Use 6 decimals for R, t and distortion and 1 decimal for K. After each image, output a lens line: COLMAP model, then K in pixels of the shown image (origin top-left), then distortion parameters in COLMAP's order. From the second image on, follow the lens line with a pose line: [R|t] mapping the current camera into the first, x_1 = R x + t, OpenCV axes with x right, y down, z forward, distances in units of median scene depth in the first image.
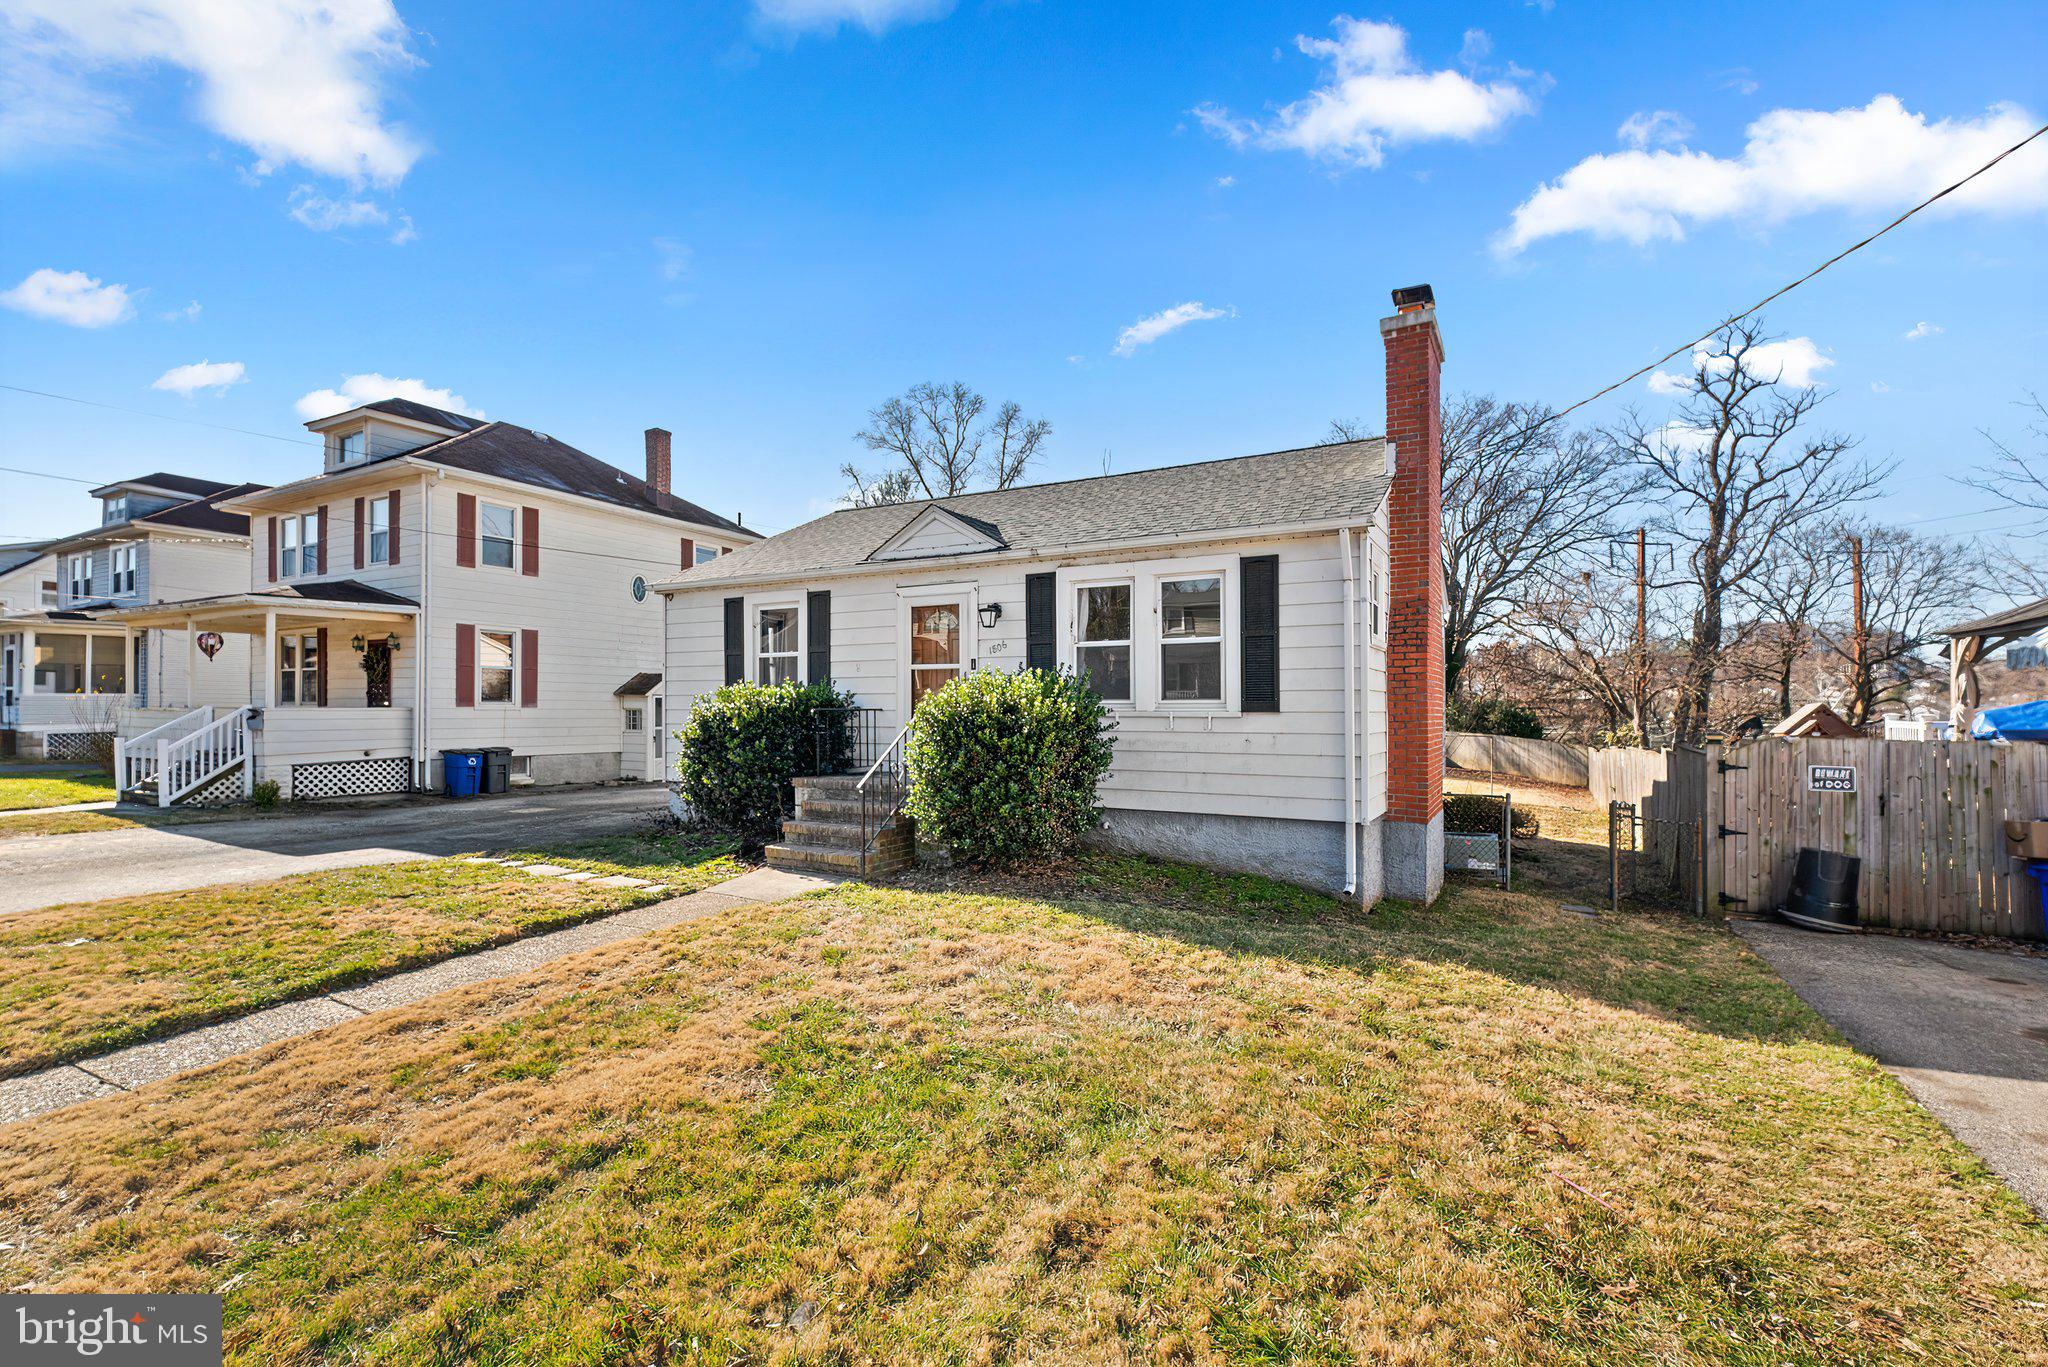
lens RADIAL K [[922.7, 0, 1024.0], [0, 922.7, 683.5], [0, 0, 1]] dist [0.002742, -0.000259]
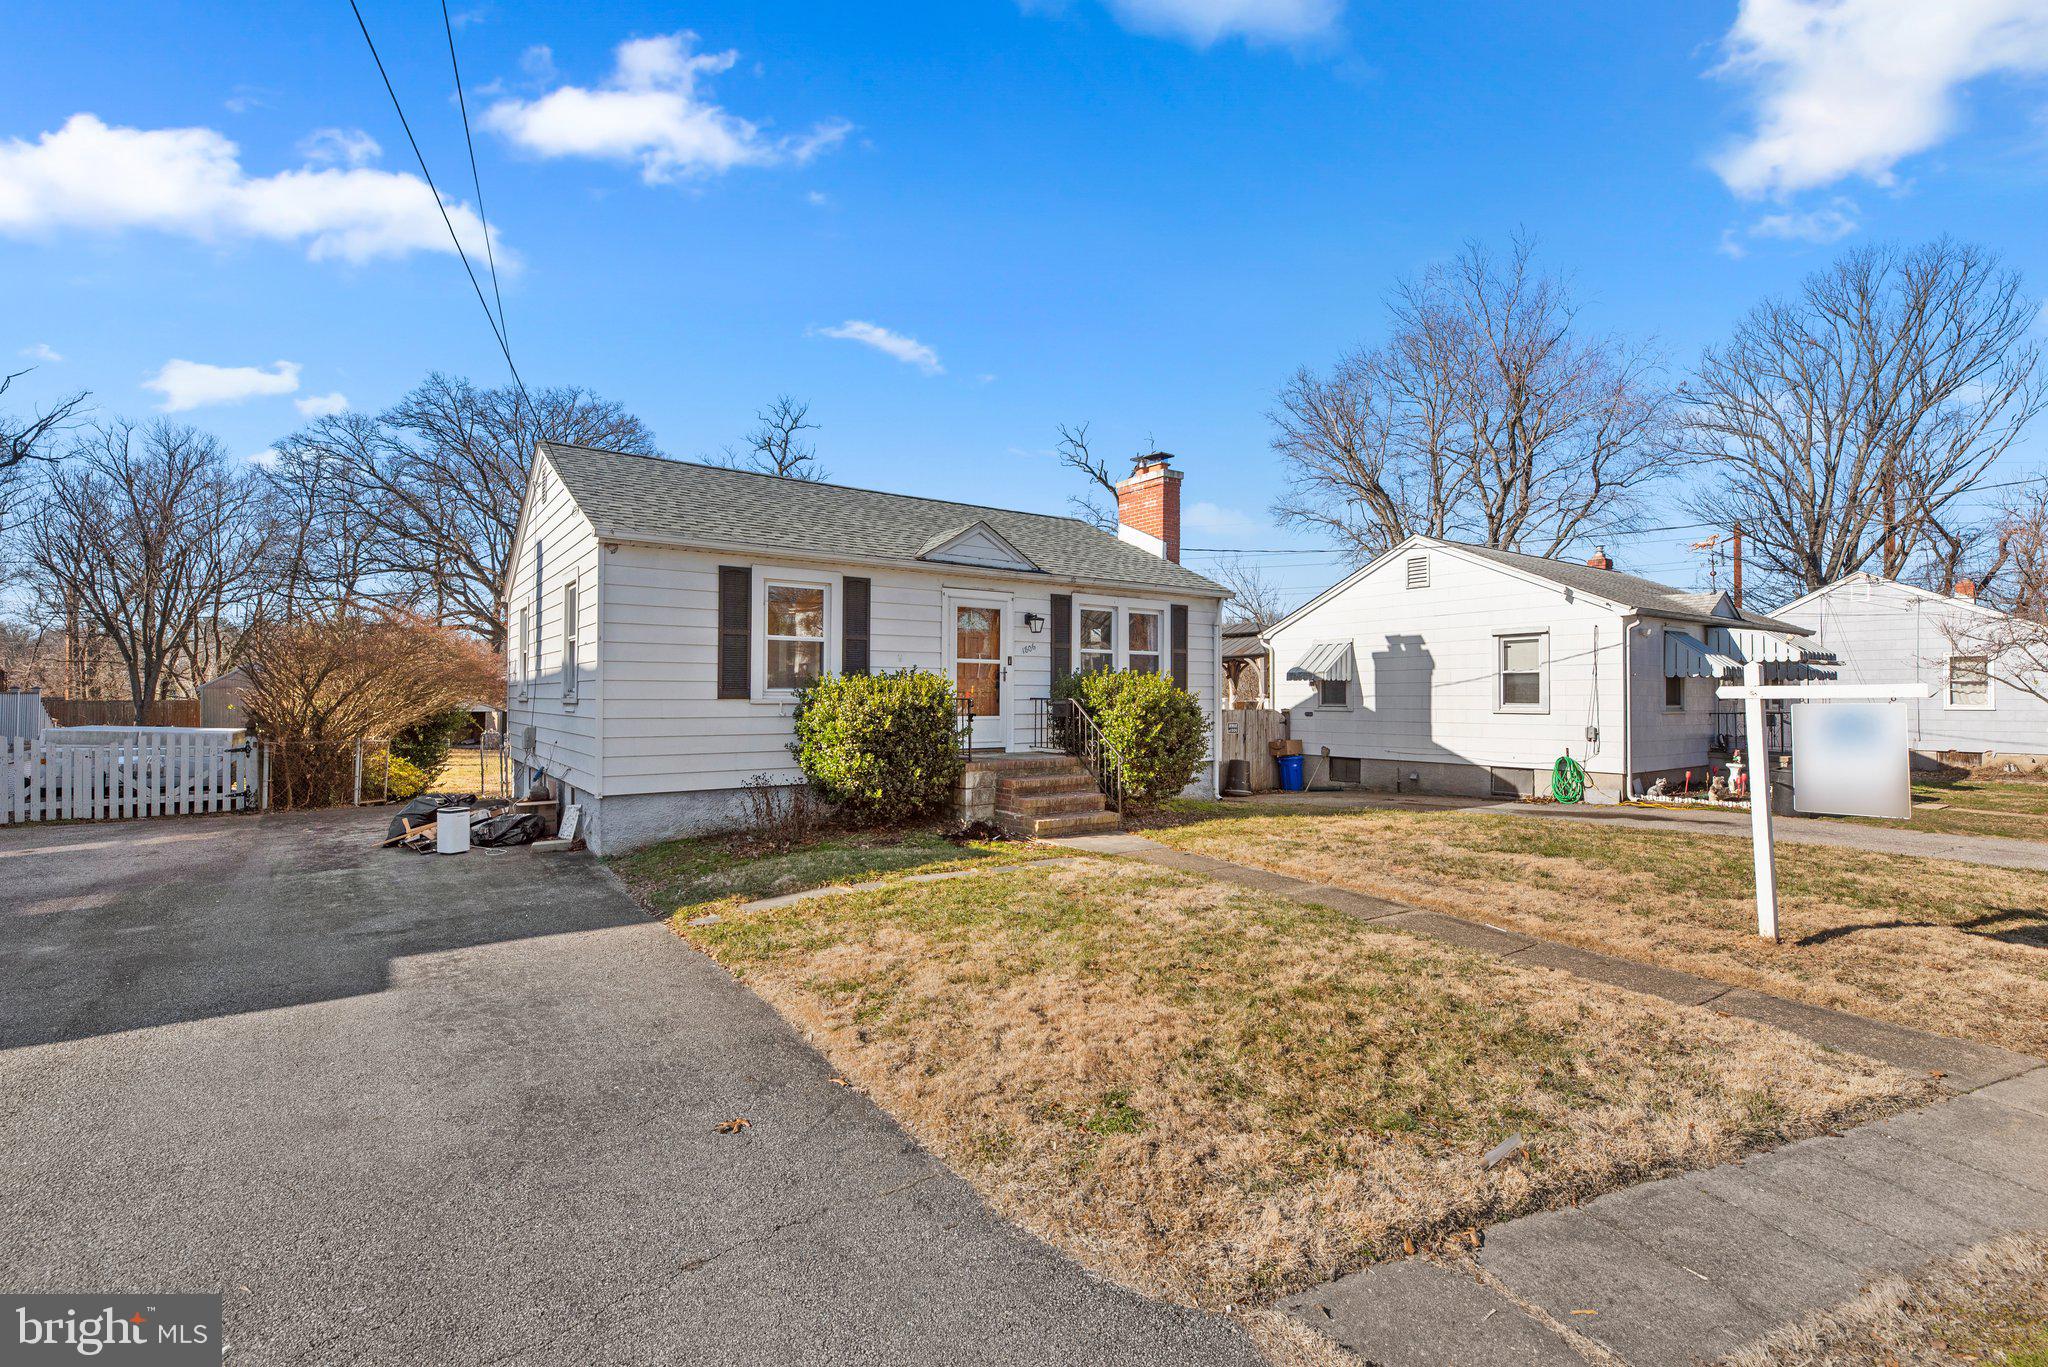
lens RADIAL K [[926.6, 0, 1026.9], [0, 926.6, 673.3], [0, 0, 1]] dist [0.001410, -0.000918]
pose [[0.398594, 0.019221, 0.916926, -1.174456], [-0.027656, 0.999578, -0.008931, 0.005497], [-0.916711, -0.021798, 0.398957, 0.499414]]
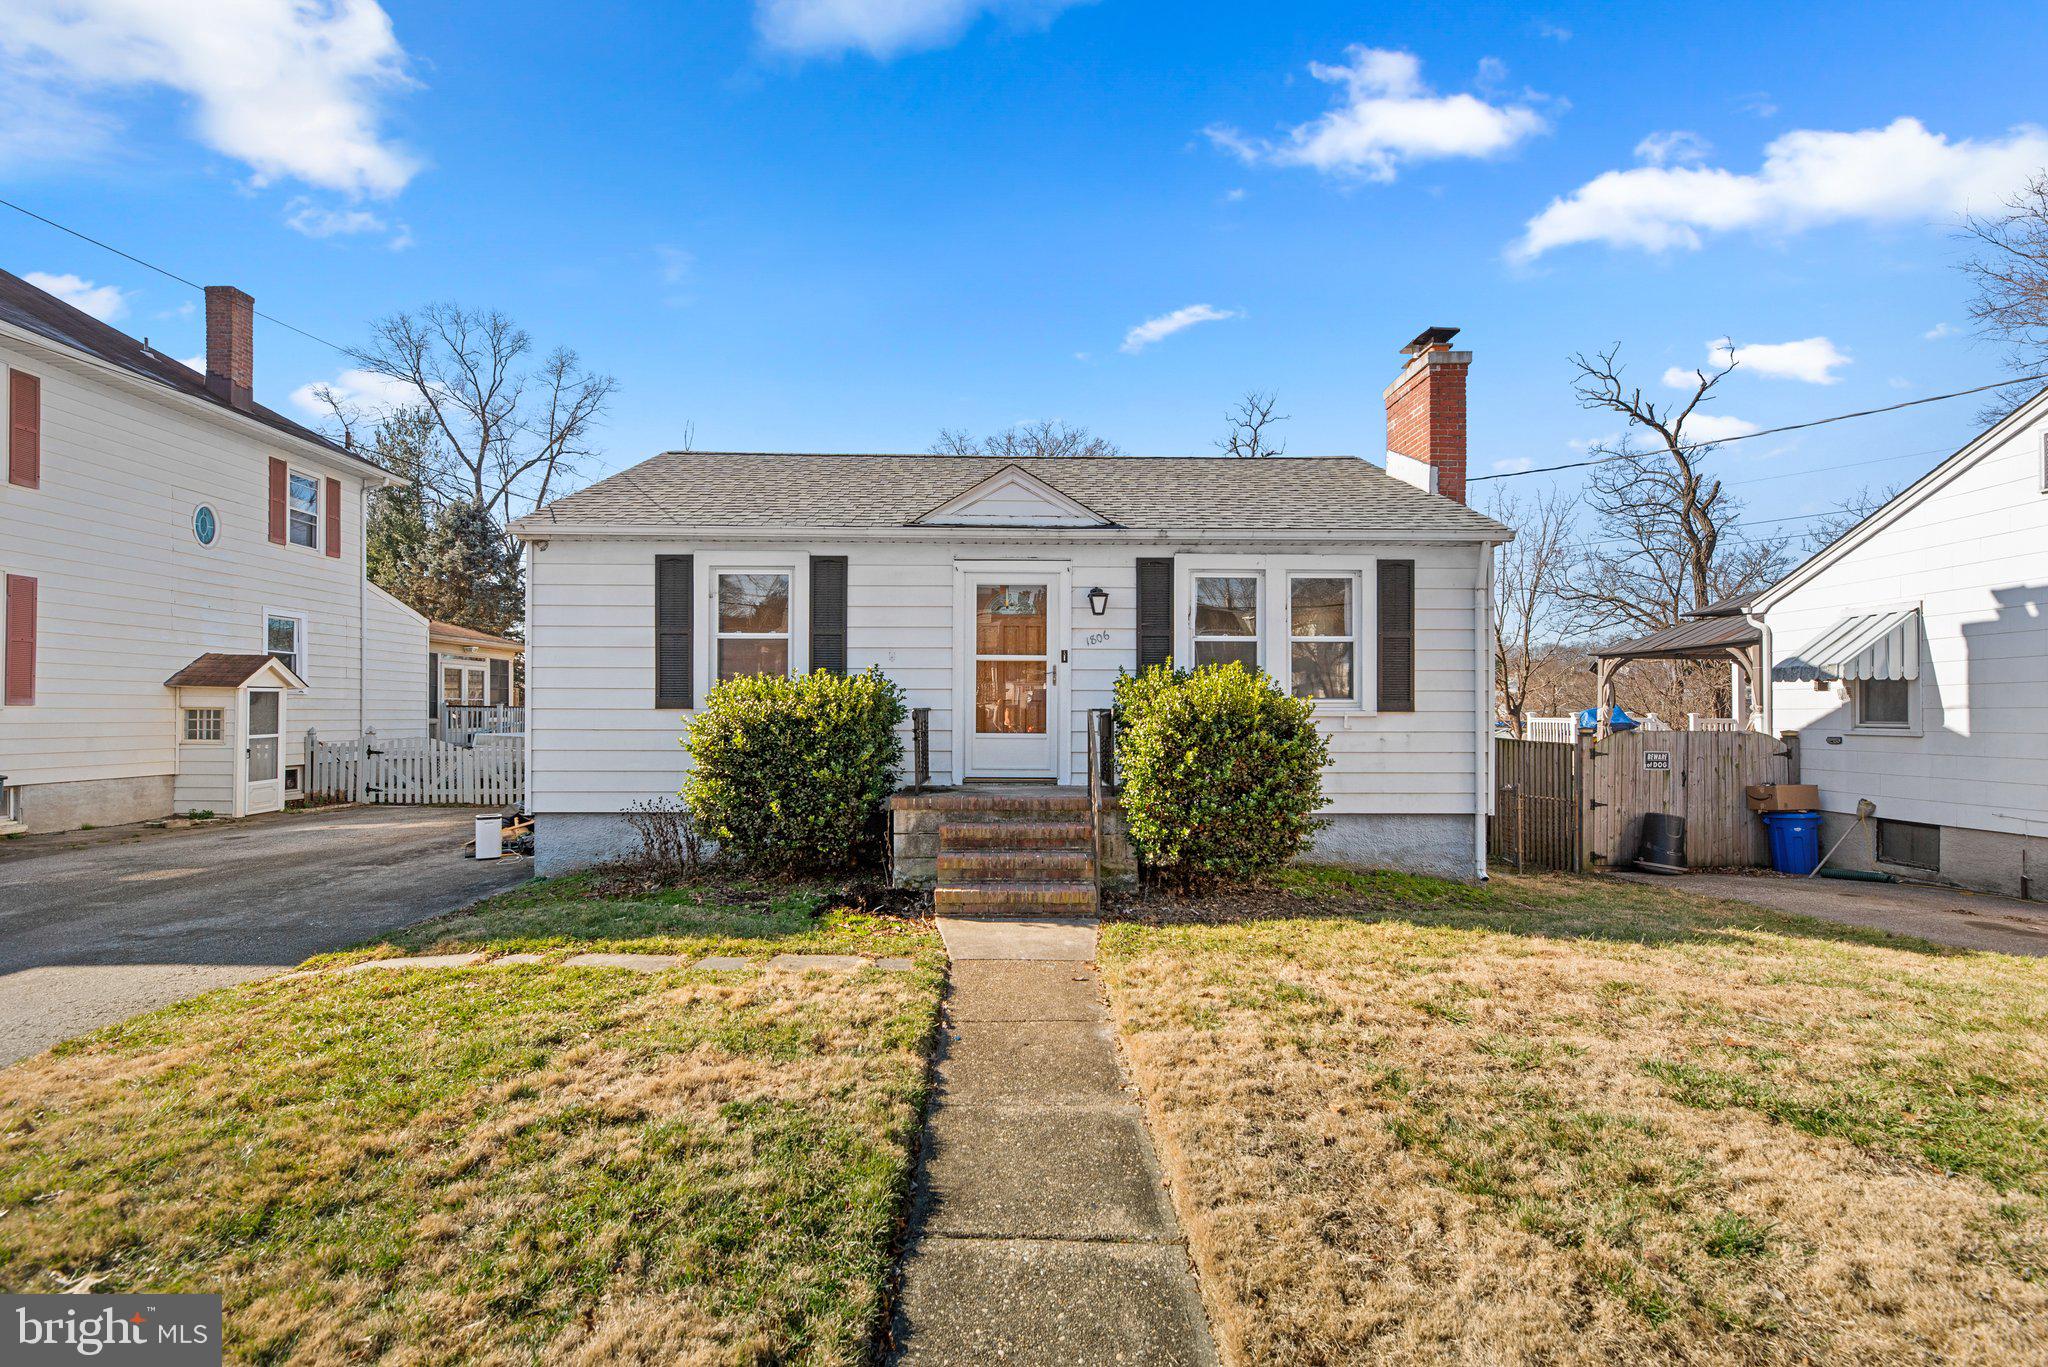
lens RADIAL K [[931.2, 0, 1028.4], [0, 931.2, 685.1], [0, 0, 1]] dist [-0.000355, -0.000187]
pose [[0.857567, 0.013554, 0.514194, -0.536505], [-0.014849, 0.999888, -0.001593, 0.007829], [-0.514158, -0.006269, 0.857672, 0.273755]]
